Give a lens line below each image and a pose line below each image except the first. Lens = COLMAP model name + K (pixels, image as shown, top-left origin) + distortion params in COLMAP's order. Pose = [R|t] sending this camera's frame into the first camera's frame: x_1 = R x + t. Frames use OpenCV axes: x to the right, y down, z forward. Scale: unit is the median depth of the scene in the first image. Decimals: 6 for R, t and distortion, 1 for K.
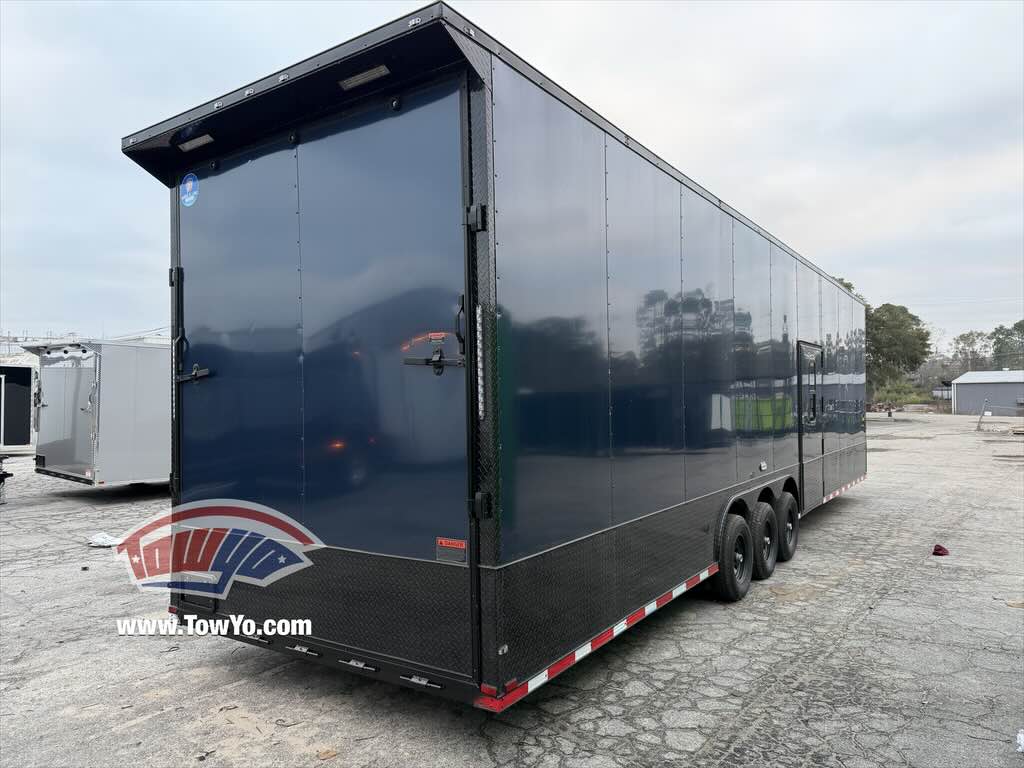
lens RADIAL K [[725.0, 0, 511.9], [0, 725.0, 381.9], [0, 0, 1]] dist [0.022273, -0.025951]
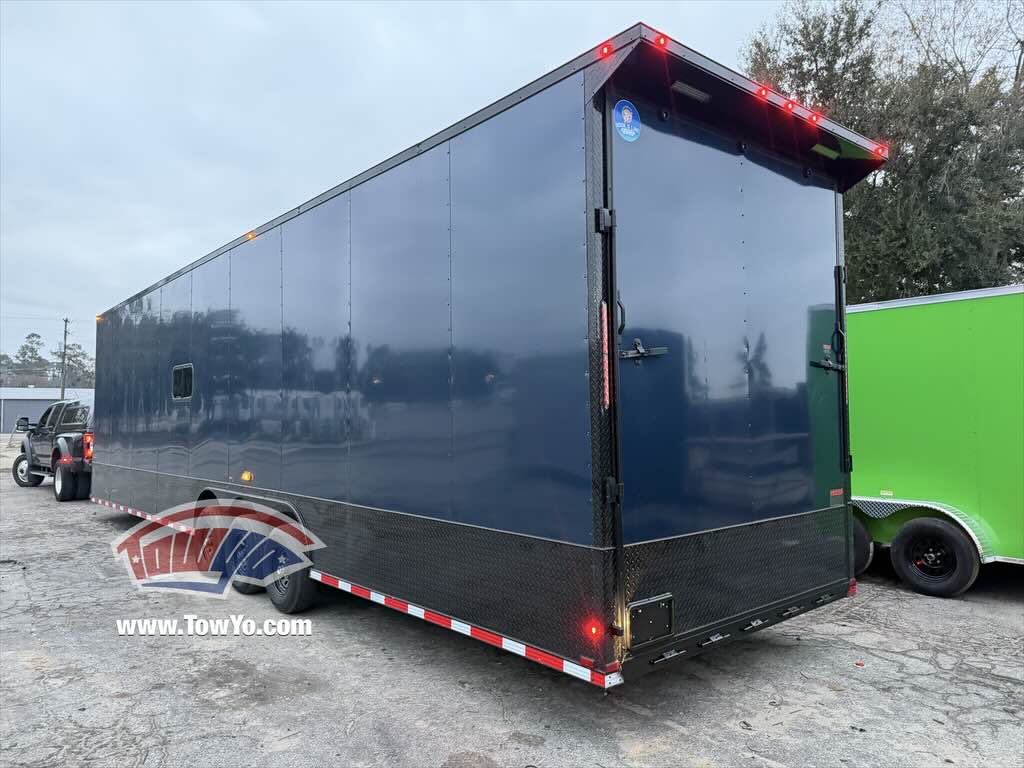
lens RADIAL K [[725.0, 0, 510.8], [0, 725.0, 375.8], [0, 0, 1]] dist [0.022273, -0.025951]
pose [[0.267882, 0.051395, 0.962080, -1.382626], [-0.018418, 0.998667, -0.048221, 0.050563], [-0.963276, -0.004802, 0.268472, 1.036144]]
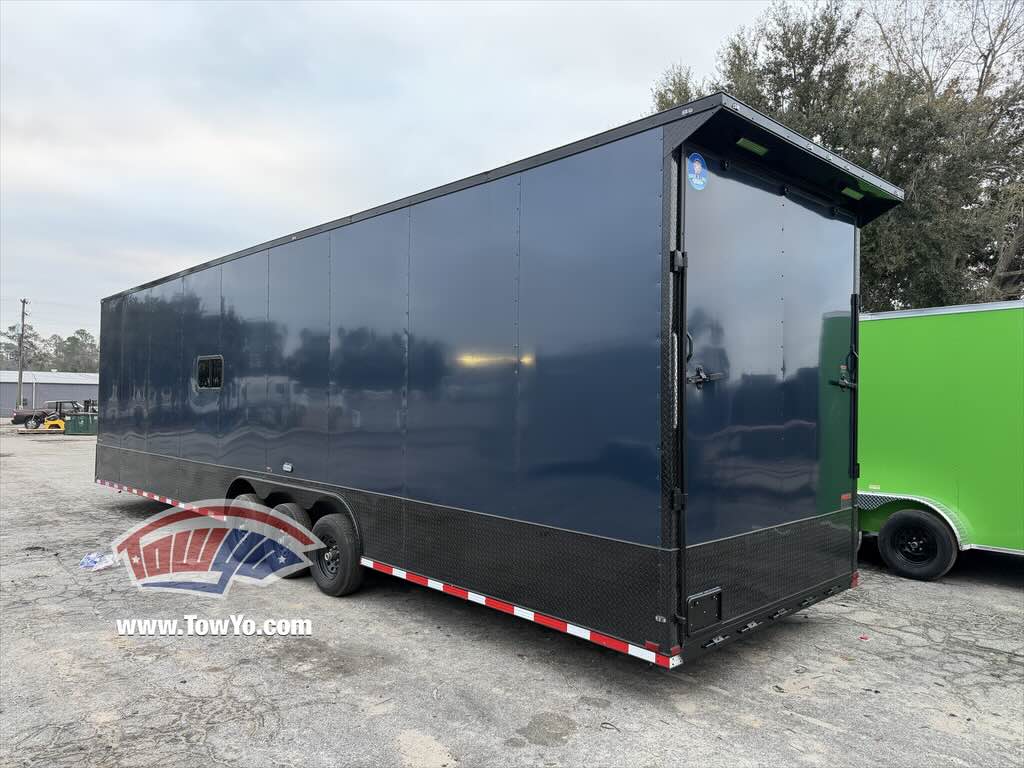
lens RADIAL K [[725.0, 0, 513.4], [0, 725.0, 379.4], [0, 0, 1]] dist [0.022273, -0.025951]
pose [[0.215039, 0.033611, 0.976027, -1.542206], [-0.030524, 0.999151, -0.027683, 0.027963], [-0.976128, -0.023840, 0.215882, 1.156452]]
